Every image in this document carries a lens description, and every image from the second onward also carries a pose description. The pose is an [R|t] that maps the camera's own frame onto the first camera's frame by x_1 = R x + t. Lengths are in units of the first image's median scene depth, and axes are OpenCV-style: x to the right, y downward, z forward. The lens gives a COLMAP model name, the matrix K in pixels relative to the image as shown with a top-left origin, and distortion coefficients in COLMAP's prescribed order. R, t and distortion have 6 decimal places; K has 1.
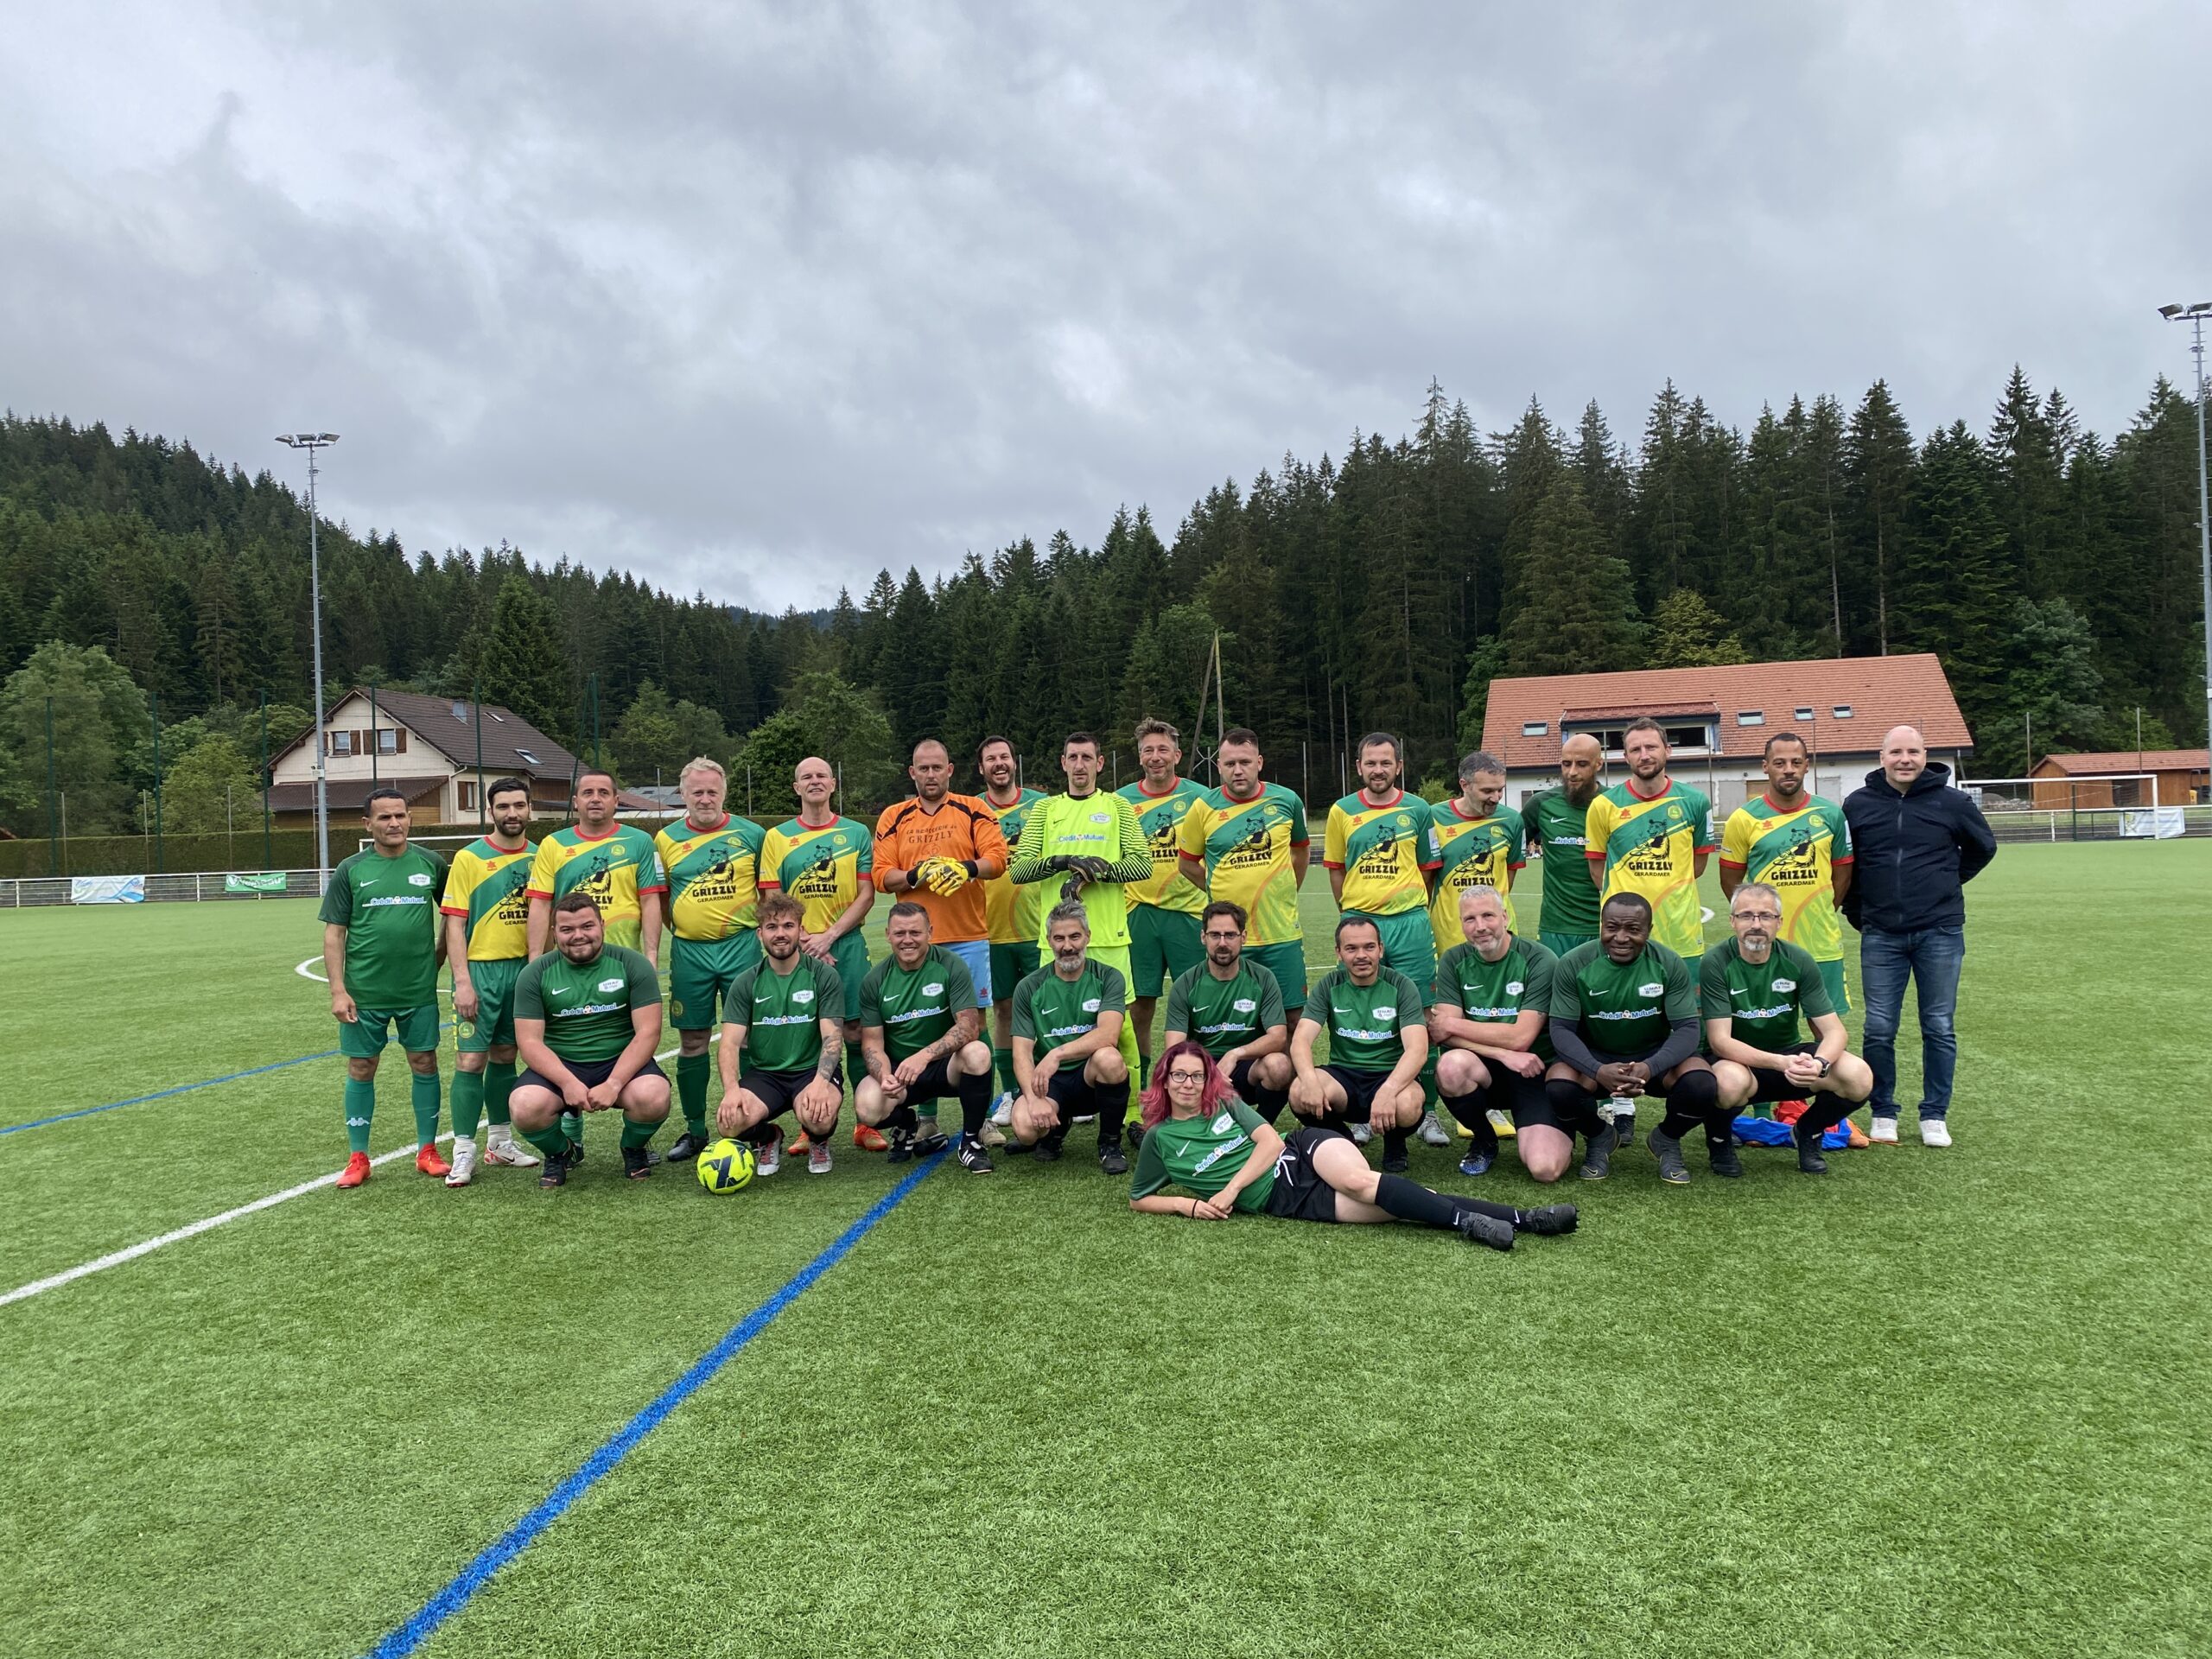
lens RADIAL K [[1701.3, 0, 1089.1], [0, 1701.3, 736.0], [0, 0, 1]] dist [0.092040, -0.004936]
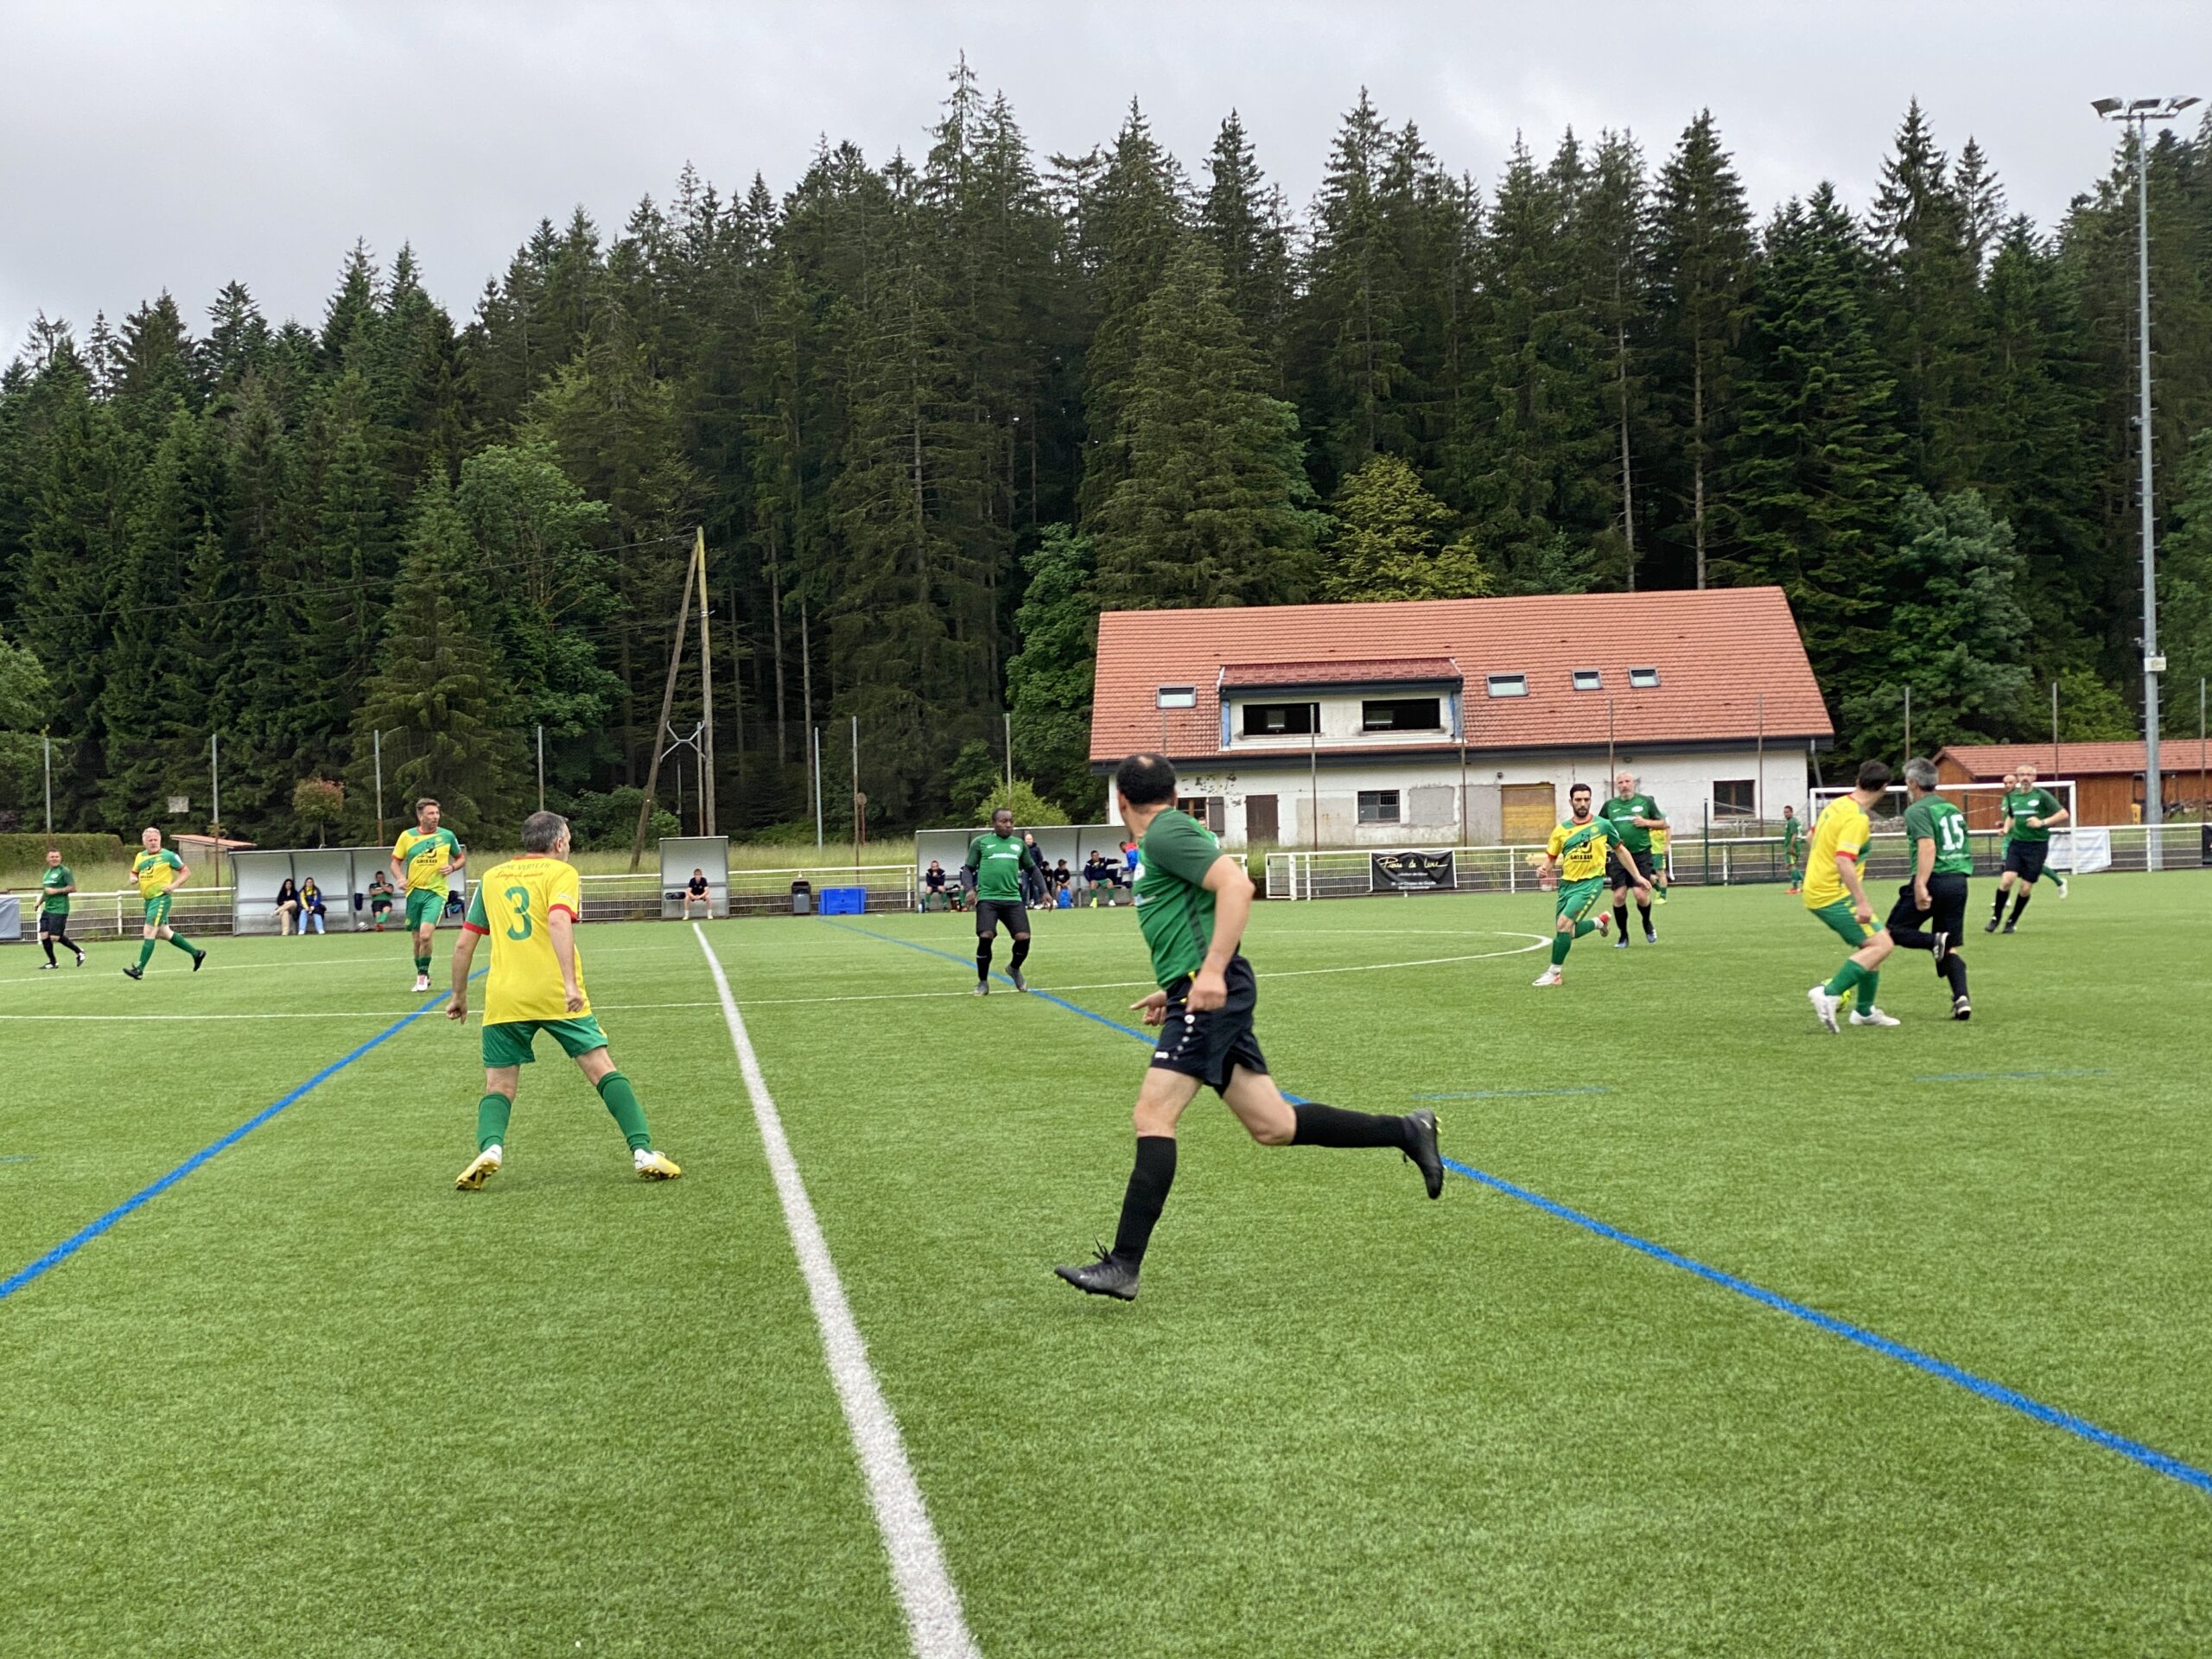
lens RADIAL K [[3327.0, 0, 919.3], [0, 3327.0, 666.5], [0, 0, 1]] dist [0.644072, -1.794338]
pose [[0.977999, 0.015502, 0.208031, -0.052797], [-0.014815, 0.999878, -0.004860, -0.005008], [-0.208081, 0.001671, 0.978110, -0.104775]]
